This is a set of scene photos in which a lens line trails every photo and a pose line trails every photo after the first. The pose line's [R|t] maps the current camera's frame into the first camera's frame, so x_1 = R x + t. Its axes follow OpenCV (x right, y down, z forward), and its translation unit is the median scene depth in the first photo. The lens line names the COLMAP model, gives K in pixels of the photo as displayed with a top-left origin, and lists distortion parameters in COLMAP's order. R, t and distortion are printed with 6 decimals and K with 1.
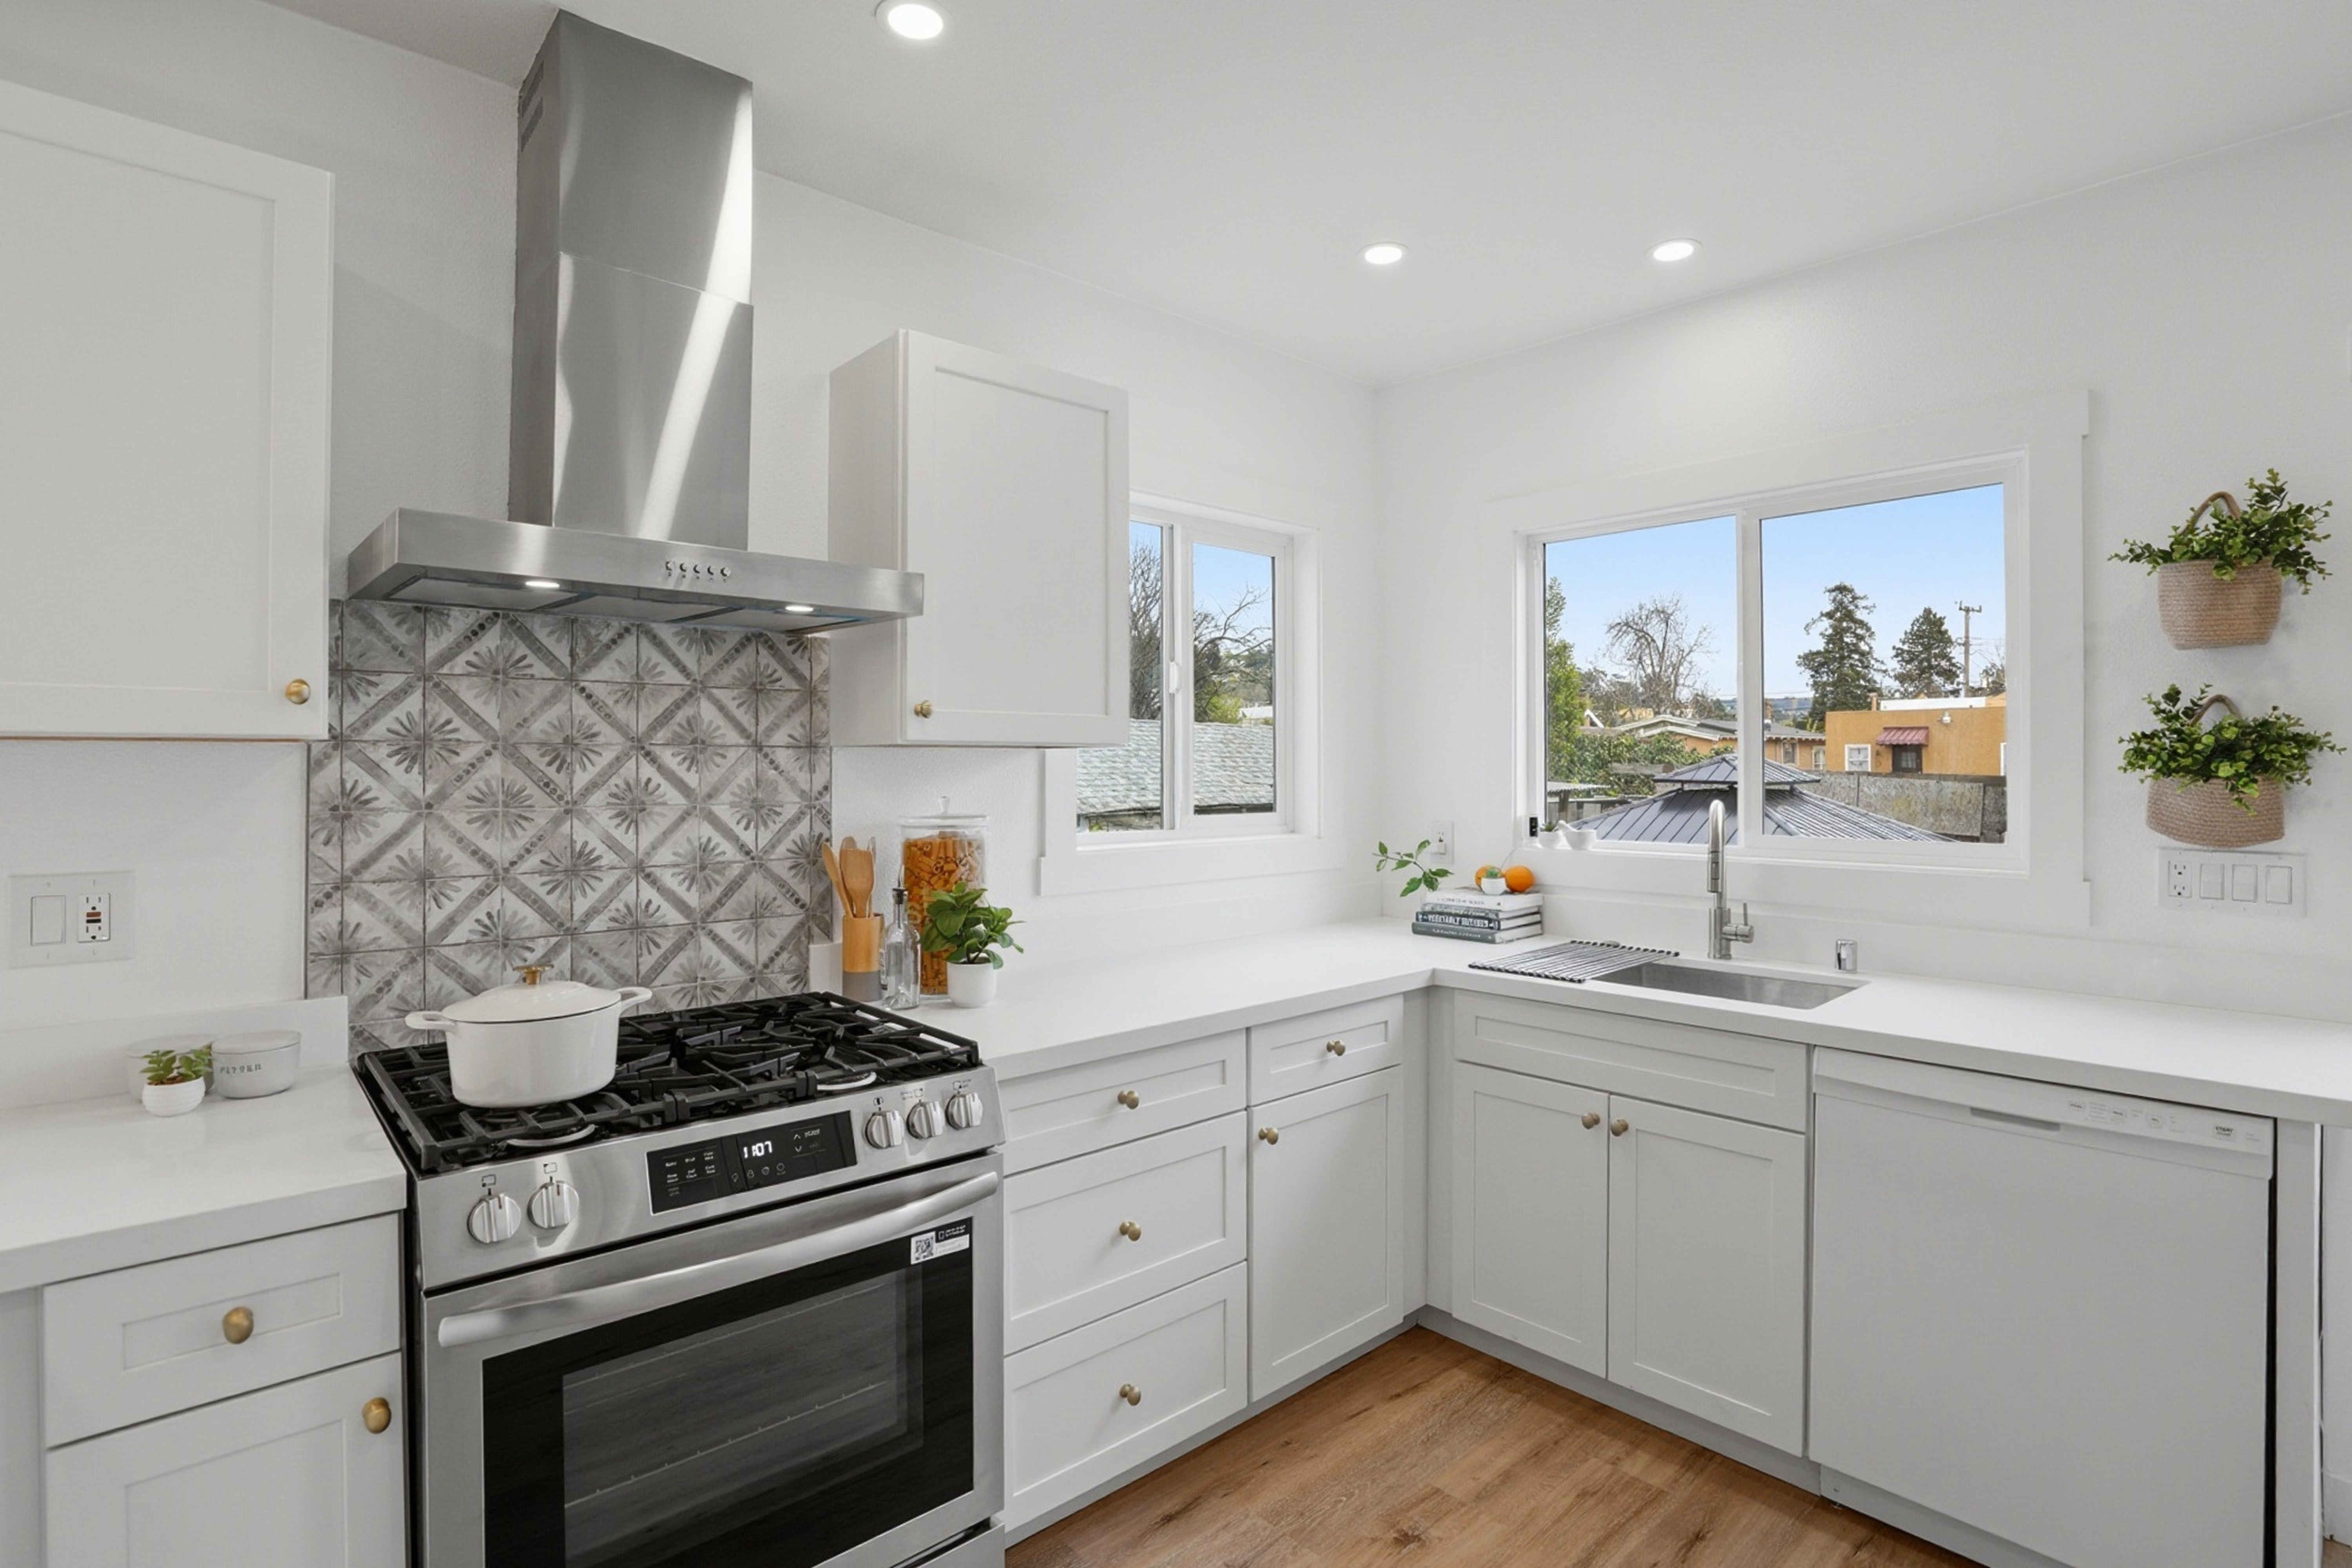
lens RADIAL K [[1116.8, 0, 1187.6], [0, 1116.8, 761.8], [0, 0, 1]] dist [-0.046314, 0.015936]
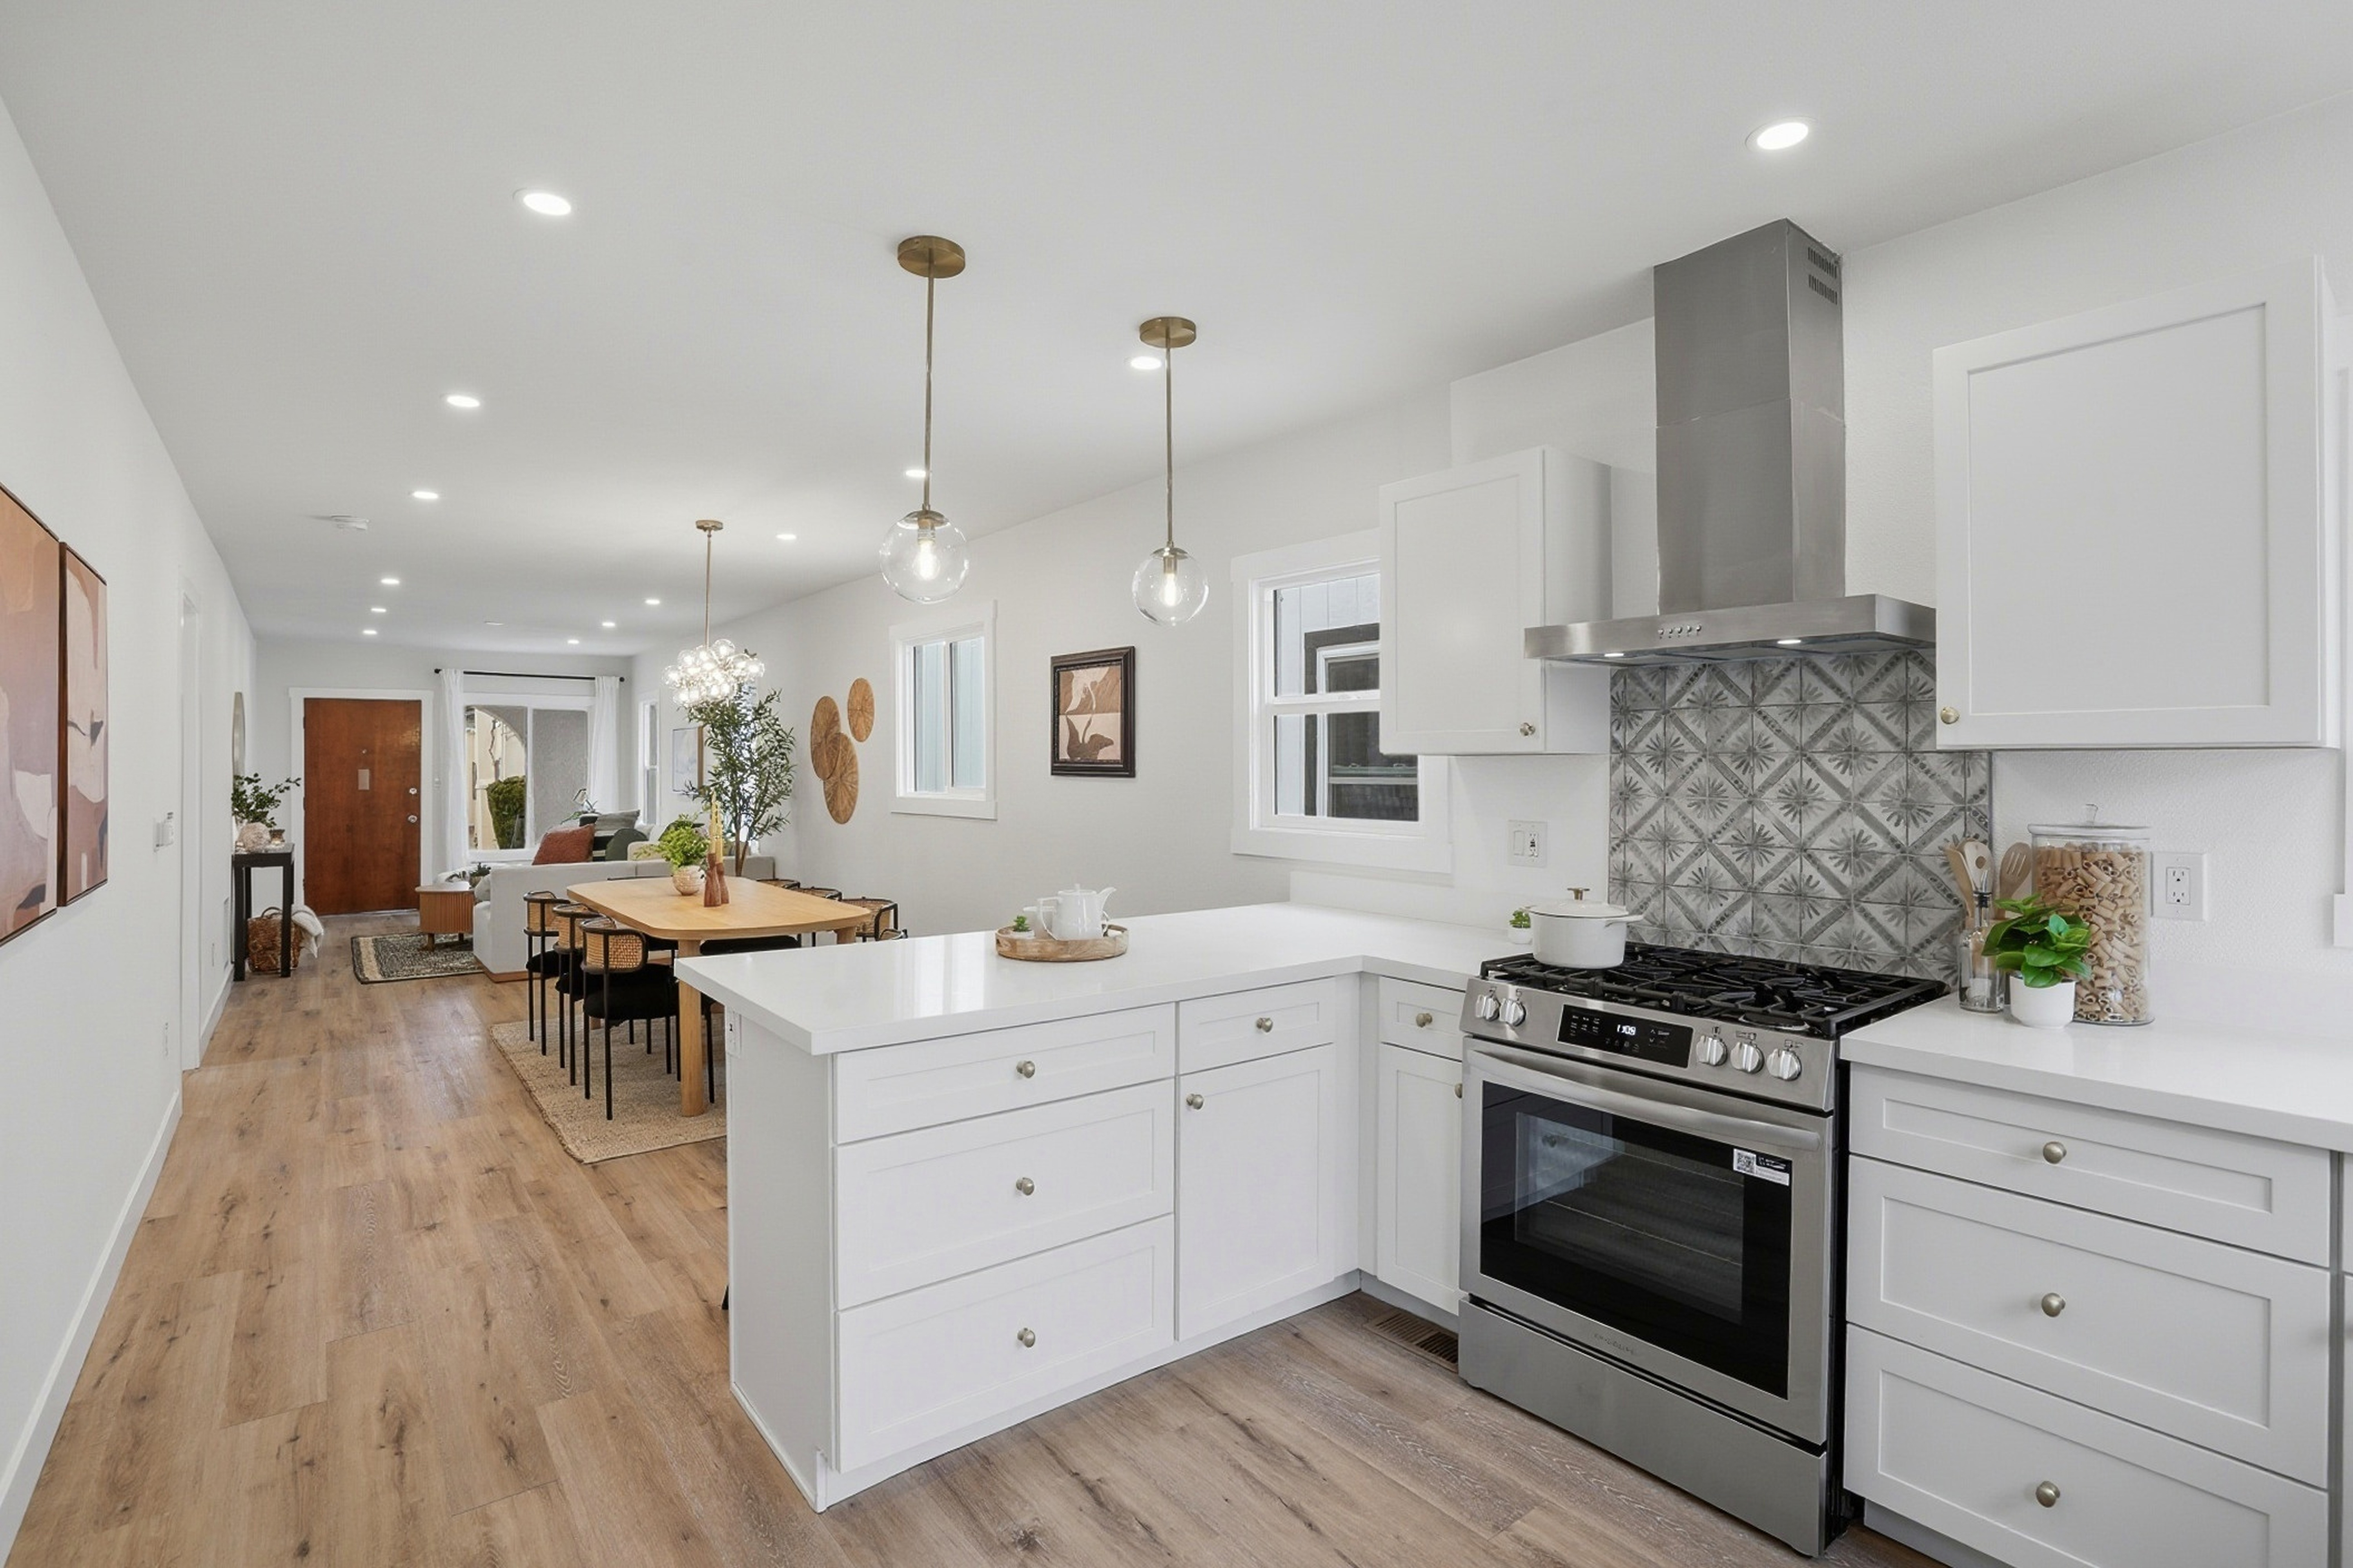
lens RADIAL K [[1117.3, 0, 1188.1], [0, 1117.3, 761.8], [0, 0, 1]] dist [-0.046314, 0.015936]
pose [[-0.044922, -0.000406, -0.998990, 0.797056], [0.003113, 0.999995, -0.000547, -0.005996], [0.998986, -0.003134, -0.044921, 0.342037]]
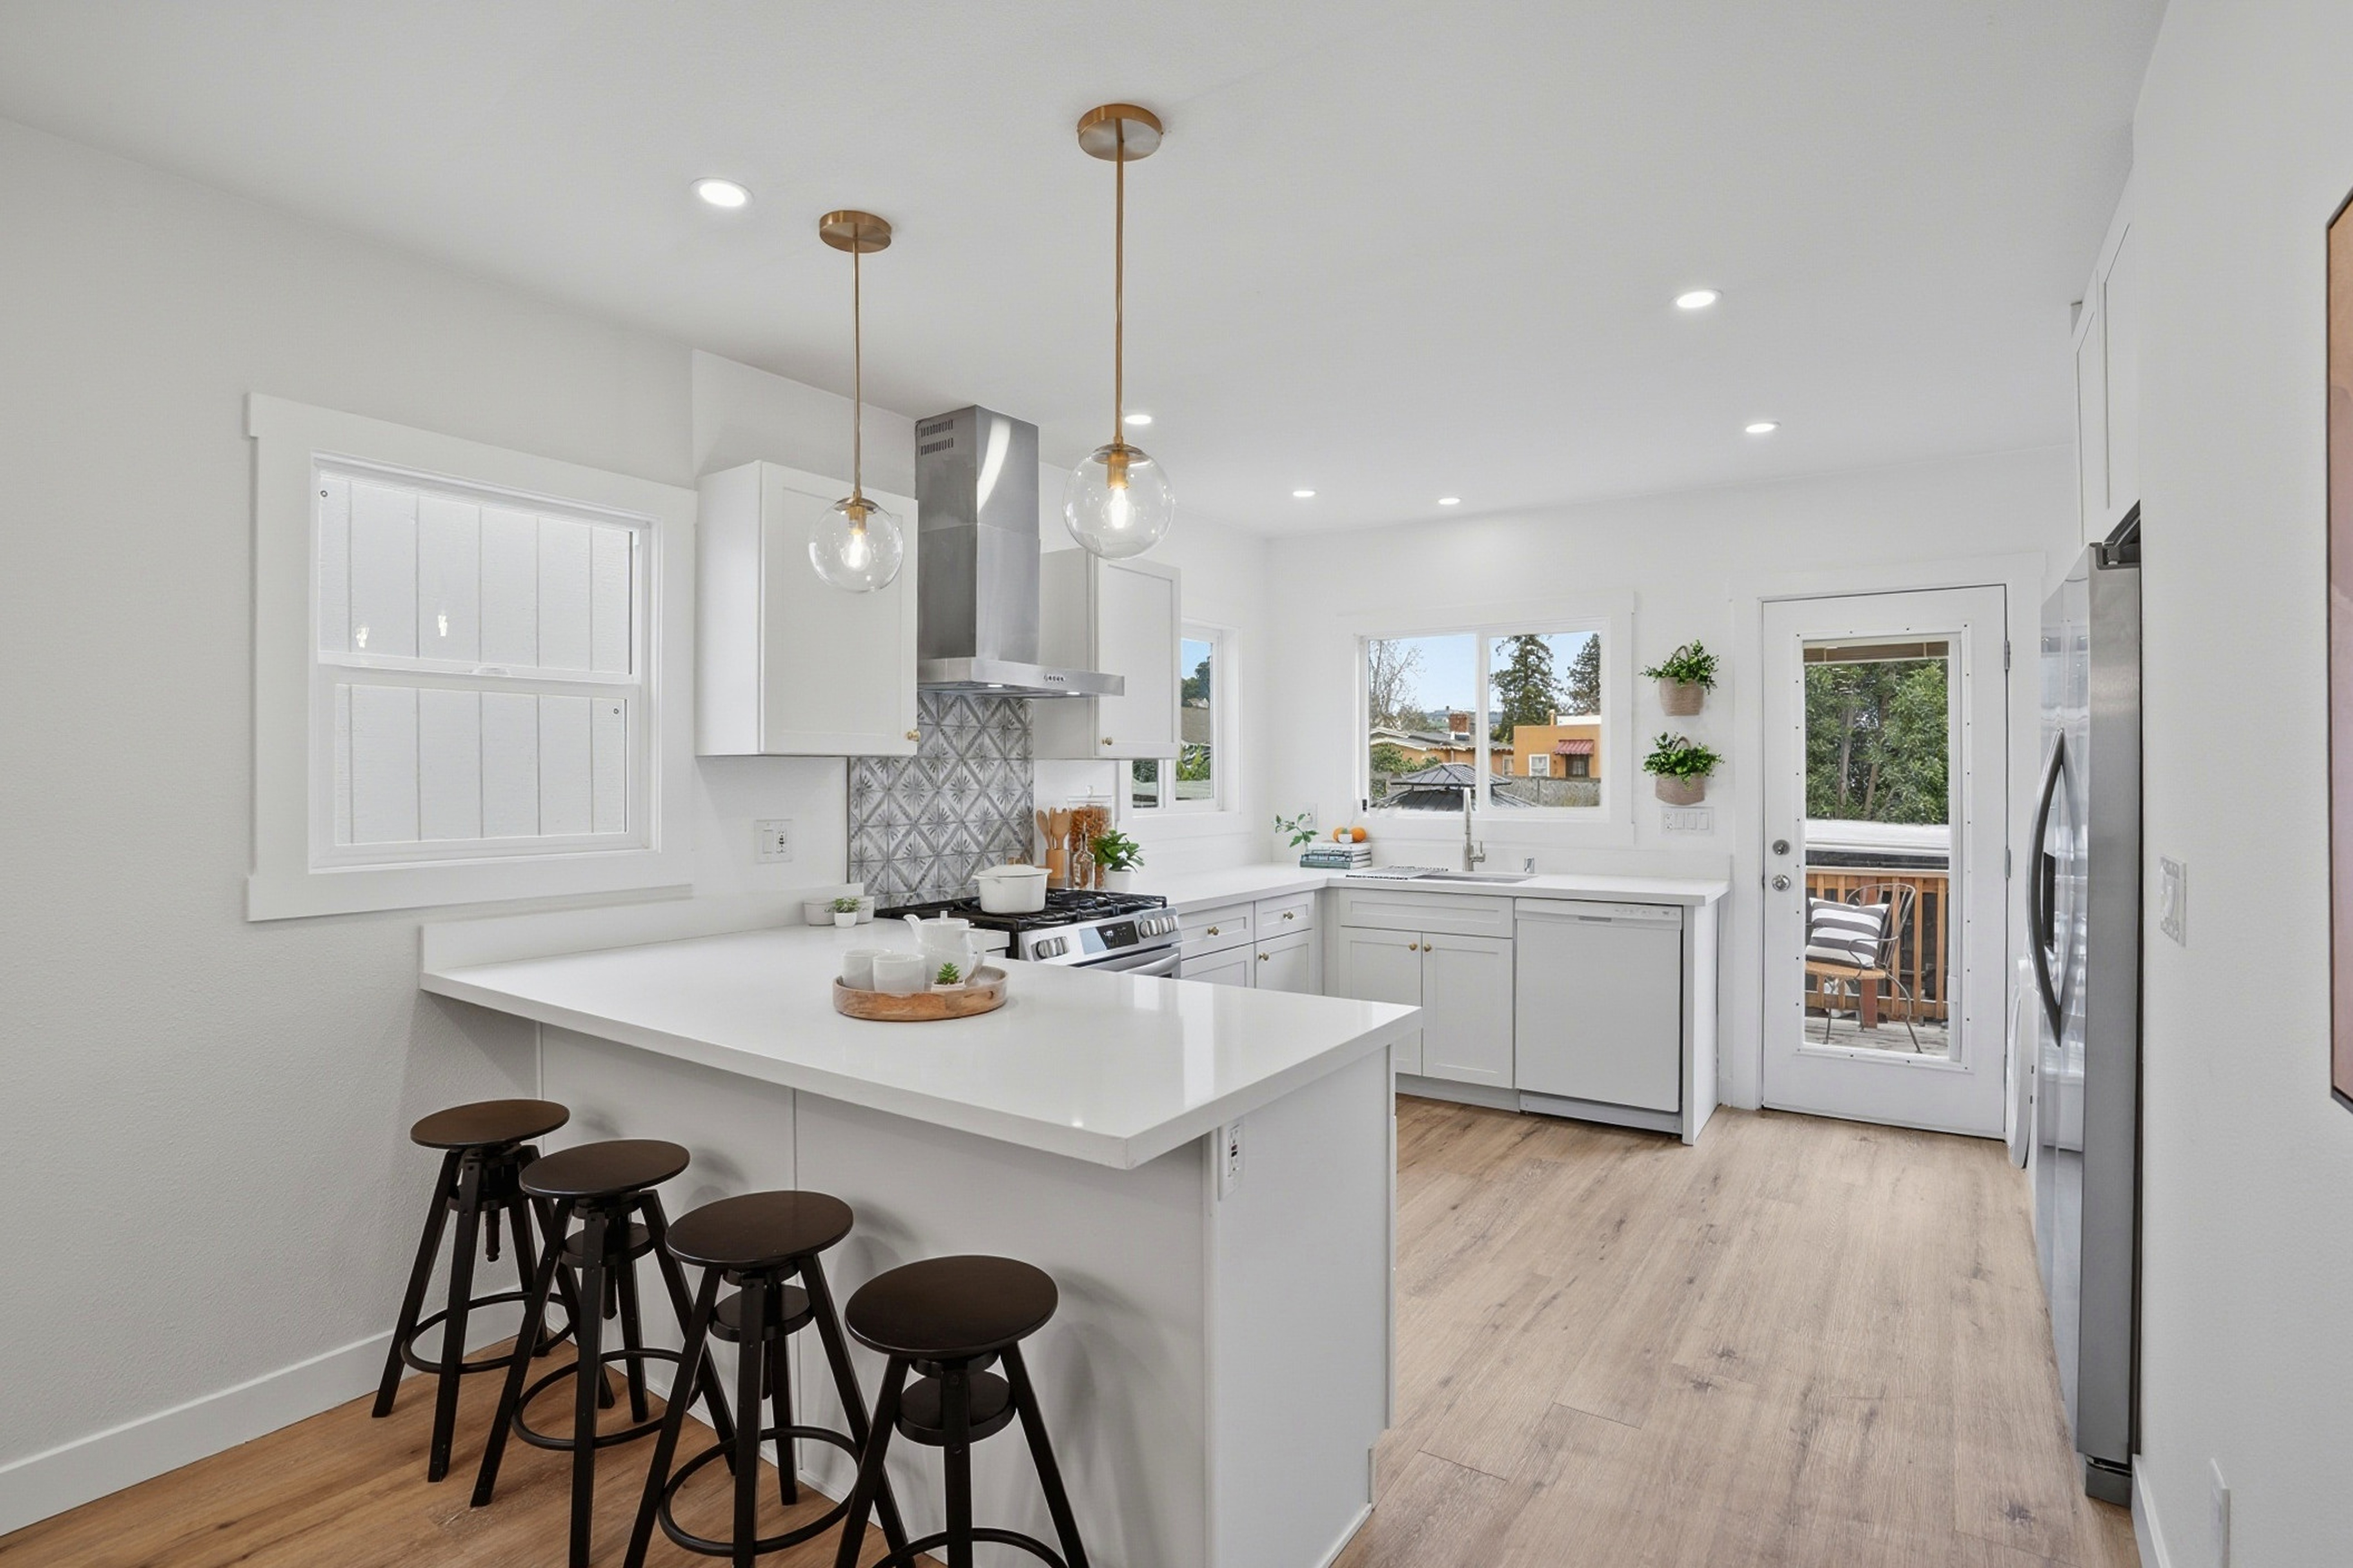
lens RADIAL K [[1094.5, 0, 1183.7], [0, 1094.5, 779.4], [0, 0, 1]] dist [-0.040134, 0.001046]
pose [[0.973319, -0.002991, 0.229438, -0.548106], [0.000925, 0.999958, 0.009111, 0.004347], [-0.229455, -0.008656, 0.973281, -0.919138]]
